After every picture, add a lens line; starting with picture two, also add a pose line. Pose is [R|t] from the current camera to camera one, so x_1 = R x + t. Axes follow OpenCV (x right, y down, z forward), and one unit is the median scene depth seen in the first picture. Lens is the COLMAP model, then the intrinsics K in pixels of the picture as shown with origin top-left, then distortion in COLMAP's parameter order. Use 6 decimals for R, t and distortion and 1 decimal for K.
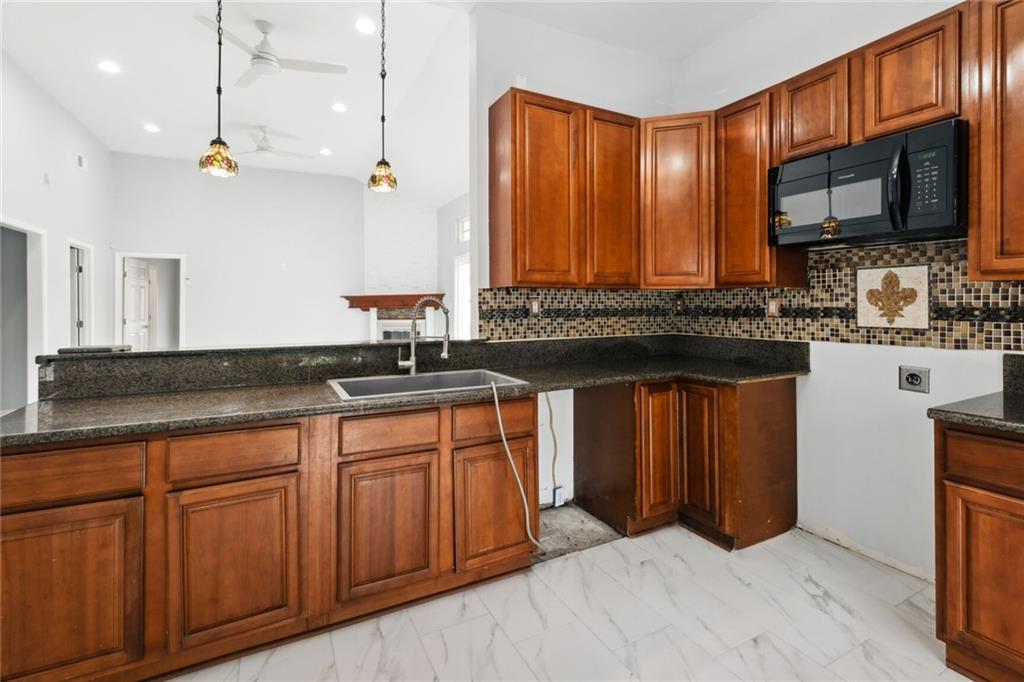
lens RADIAL K [[457.1, 0, 510.7], [0, 457.1, 310.5], [0, 0, 1]] dist [-0.004183, 0.000505]
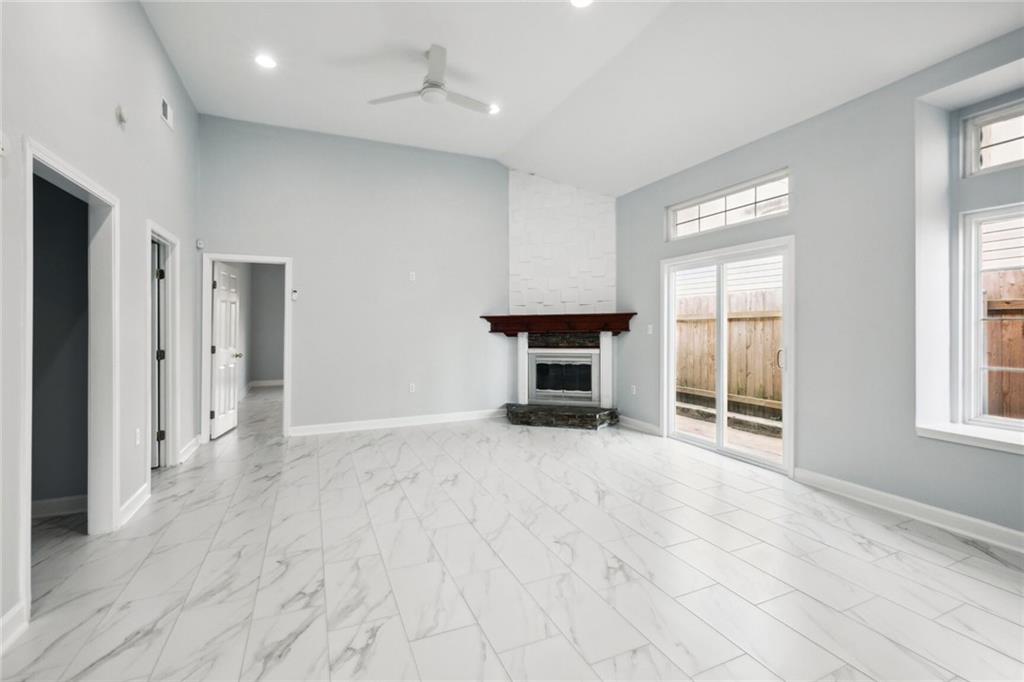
lens RADIAL K [[457.1, 0, 516.0], [0, 457.1, 331.8], [0, 0, 1]] dist [-0.004183, 0.000505]
pose [[0.998027, 0.005855, -0.062519, -0.291369], [-0.006257, 0.999961, -0.006229, -0.001827], [0.062480, 0.006608, 0.998024, 0.276256]]
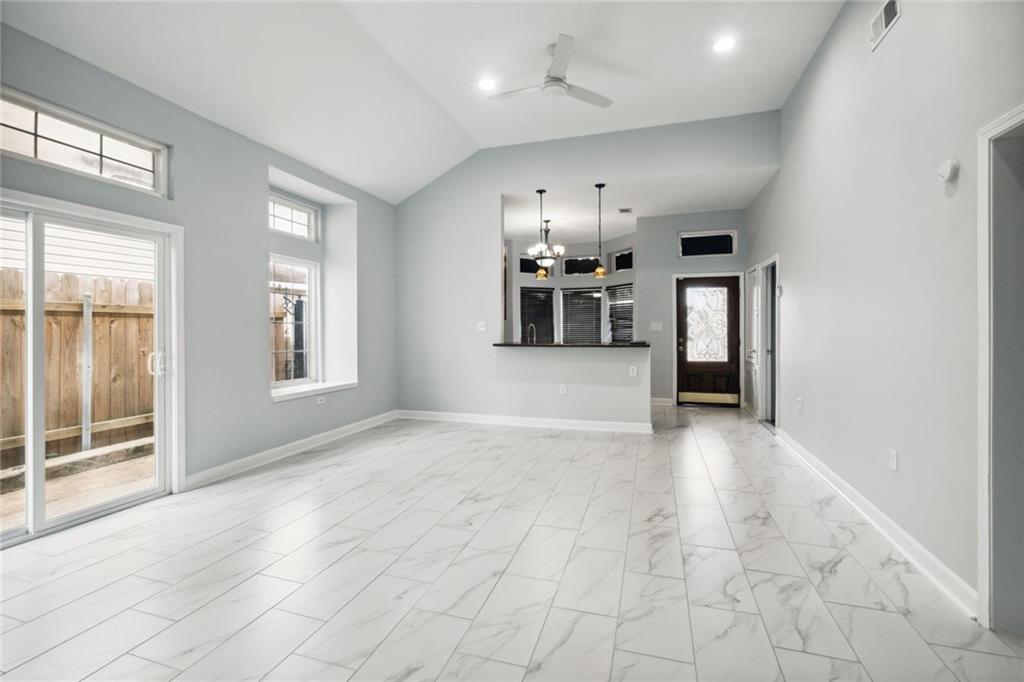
lens RADIAL K [[457.1, 0, 509.8], [0, 457.1, 324.7], [0, 0, 1]] dist [-0.004183, 0.000505]
pose [[-0.702336, 0.012496, 0.711736, -2.892304], [0.015707, 0.999875, -0.002056, -0.049716], [-0.711672, 0.009735, -0.702444, 5.709785]]
